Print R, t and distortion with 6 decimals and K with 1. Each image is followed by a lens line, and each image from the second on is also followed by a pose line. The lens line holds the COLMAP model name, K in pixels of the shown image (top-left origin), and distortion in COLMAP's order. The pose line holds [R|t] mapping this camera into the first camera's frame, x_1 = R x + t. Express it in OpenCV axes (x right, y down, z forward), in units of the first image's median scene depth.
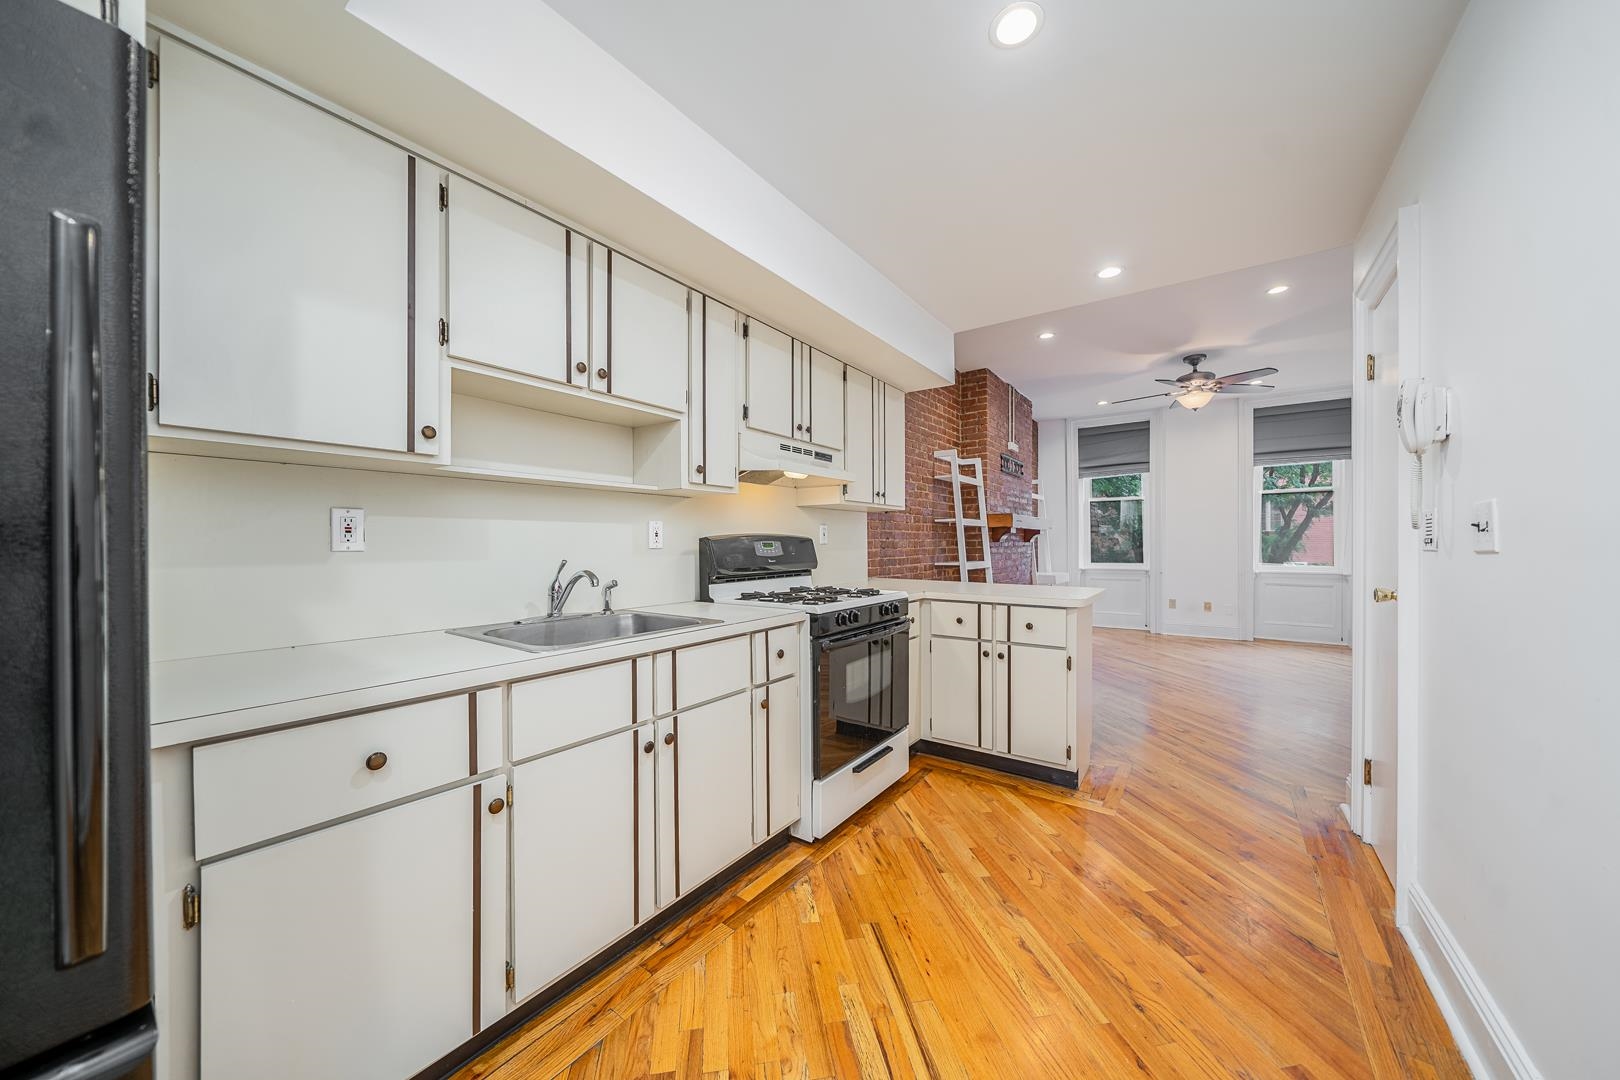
lens RADIAL K [[560.6, 0, 811.7], [0, 560.6, 548.0], [0, 0, 1]] dist [-0.005466, -0.000129]
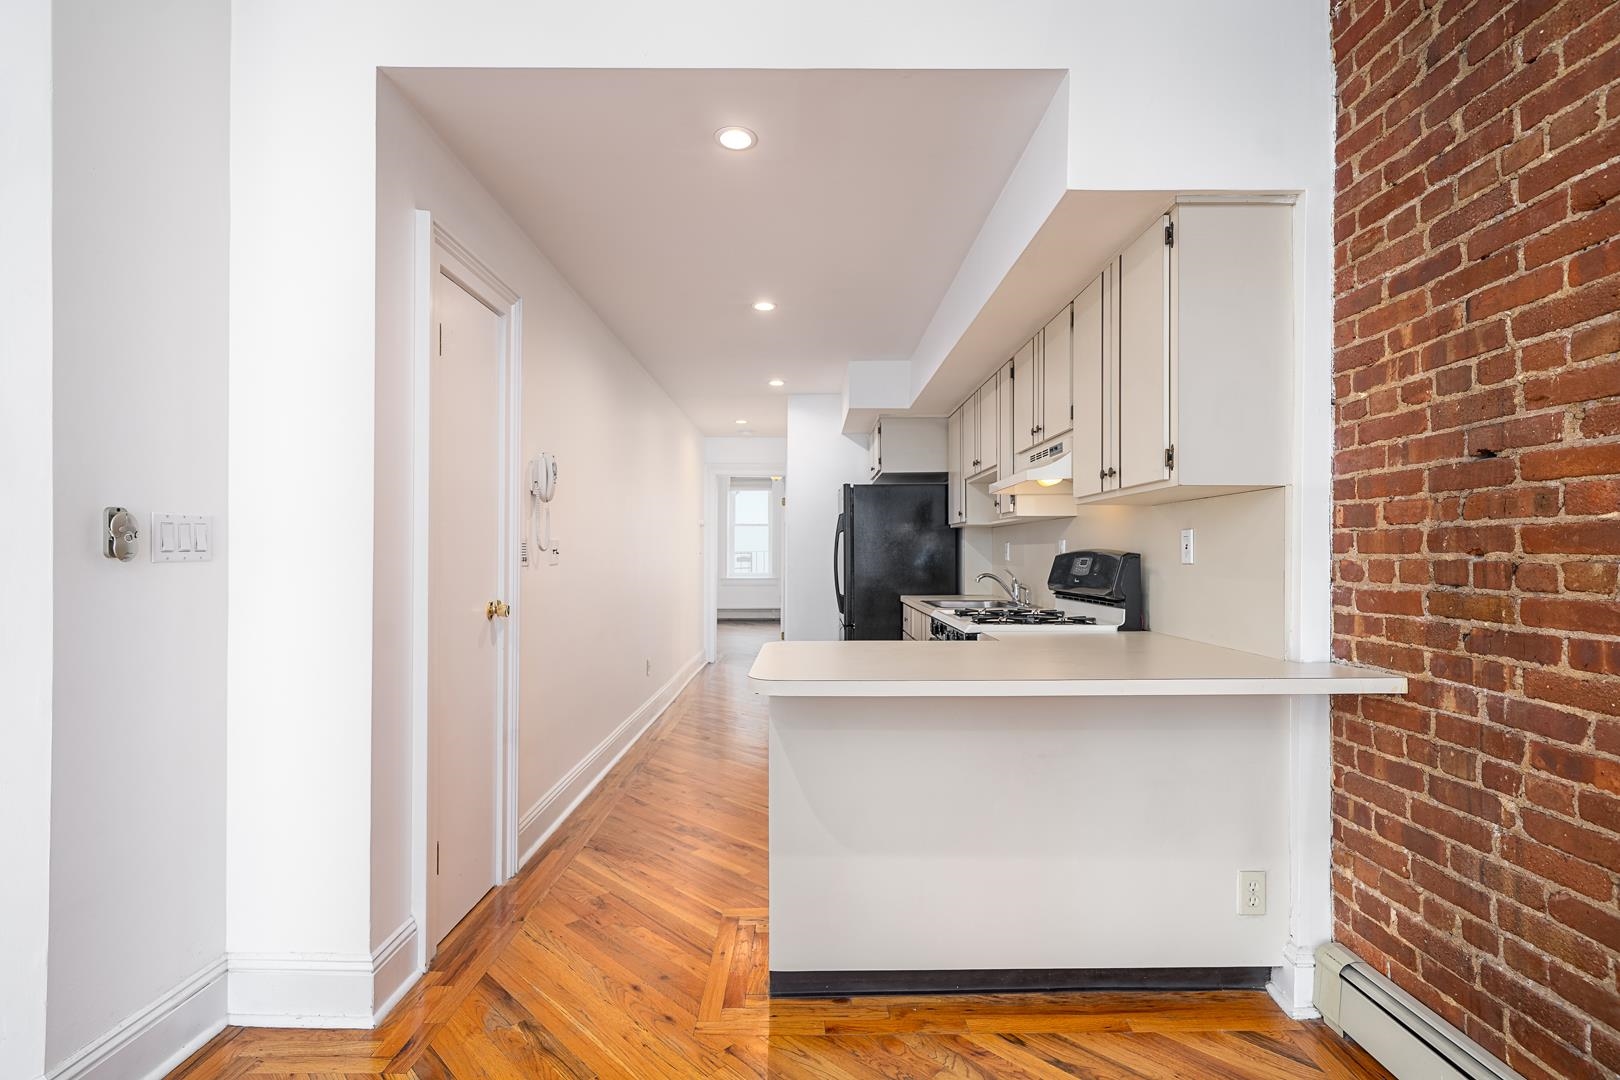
lens RADIAL K [[747.1, 0, 812.0], [0, 747.1, 549.5], [0, 0, 1]] dist [0.001438, -0.000120]
pose [[-0.808999, -0.000191, -0.587810, 0.935836], [-0.003109, 0.999987, 0.003953, -0.028397], [0.587802, 0.005025, -0.808990, 1.695919]]
